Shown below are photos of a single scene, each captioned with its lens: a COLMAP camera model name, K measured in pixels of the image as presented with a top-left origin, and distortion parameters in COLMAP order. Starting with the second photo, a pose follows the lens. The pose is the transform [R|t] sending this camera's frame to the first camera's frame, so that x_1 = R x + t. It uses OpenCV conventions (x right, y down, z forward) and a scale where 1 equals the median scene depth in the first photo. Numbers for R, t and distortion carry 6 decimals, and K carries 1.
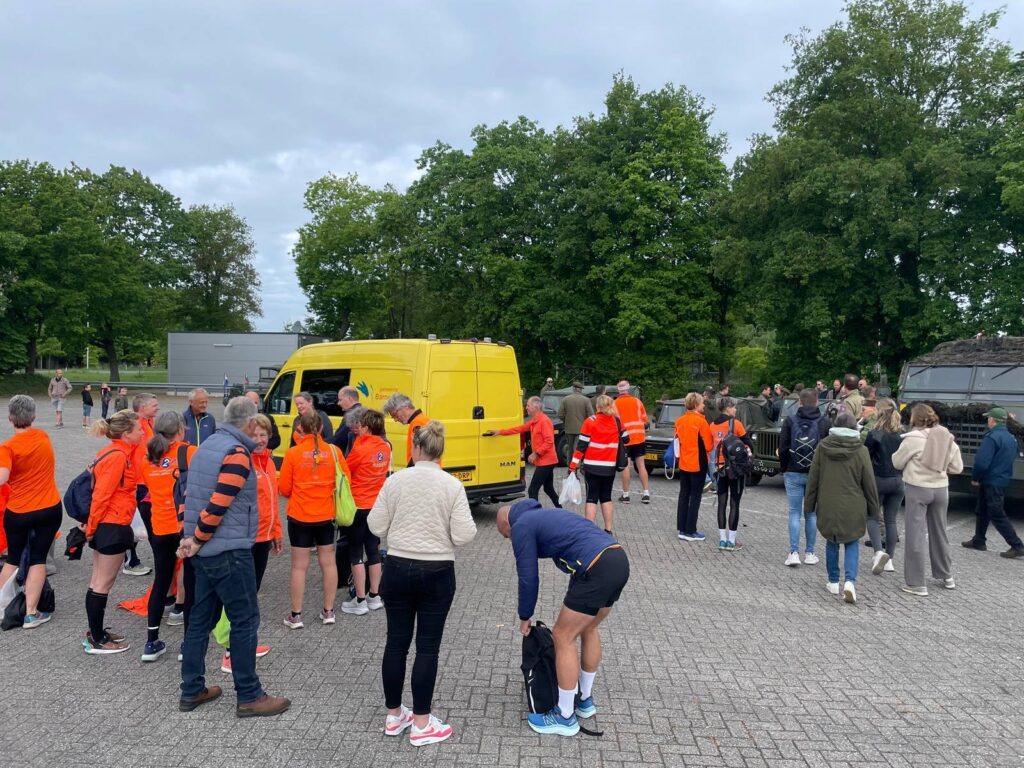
lens RADIAL K [[772.7, 0, 516.4], [0, 772.7, 378.2], [0, 0, 1]] dist [0.094559, -0.101369]
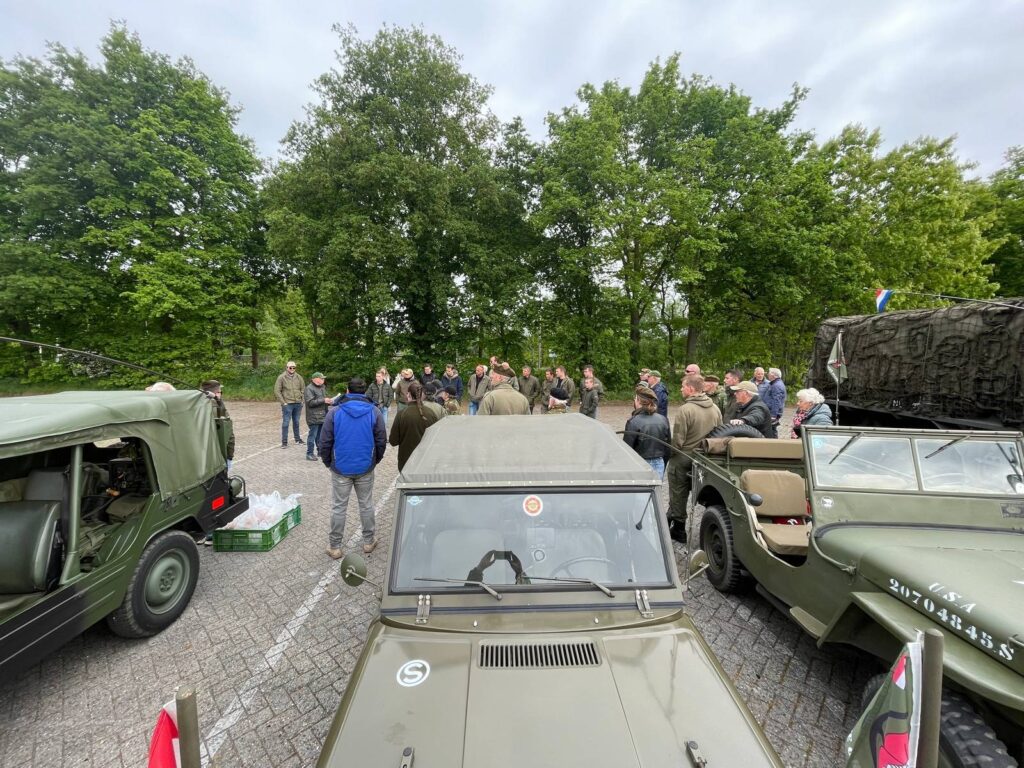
lens RADIAL K [[420.2, 0, 507.8], [0, 420.2, 380.0], [0, 0, 1]] dist [0.001206, 0.000190]
pose [[0.664051, -0.048222, 0.746131, 0.052511], [0.009093, 0.998365, 0.056432, -0.002995], [-0.747632, -0.030689, 0.663404, 0.372451]]
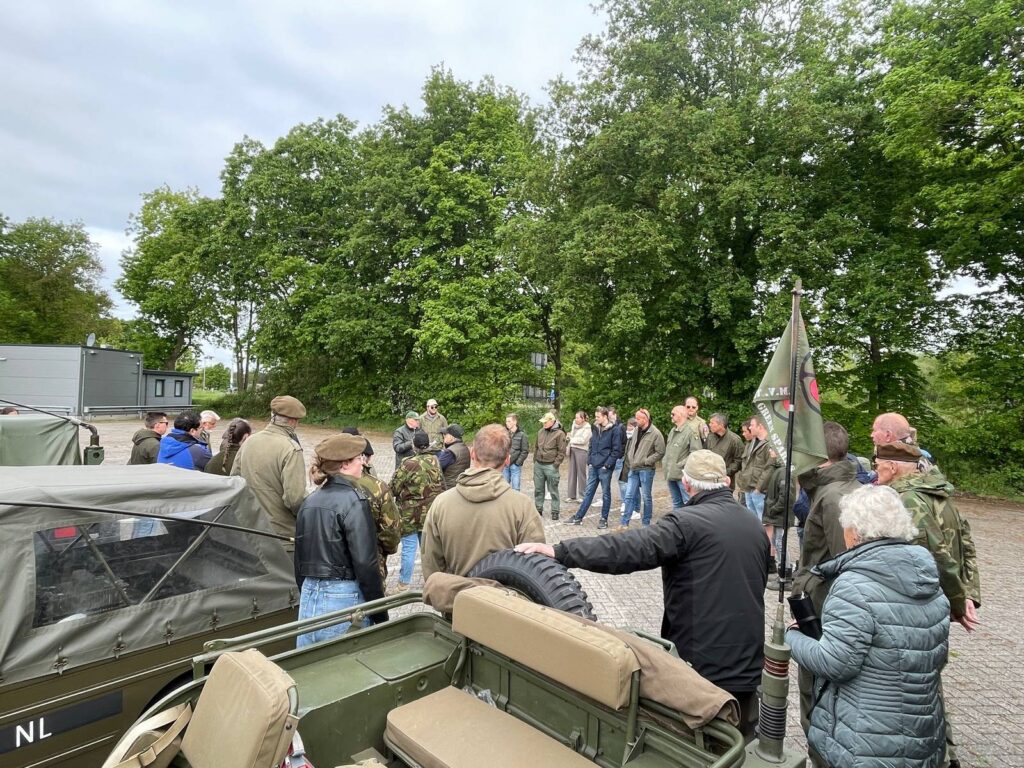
lens RADIAL K [[601.6, 0, 509.8], [0, 601.6, 380.3], [0, 0, 1]] dist [0.030803, -0.023915]
pose [[0.994242, 0.014328, 0.106196, 0.161782], [-0.010725, 0.999350, -0.034421, -0.000533], [-0.106620, 0.033084, 0.993749, 0.338482]]
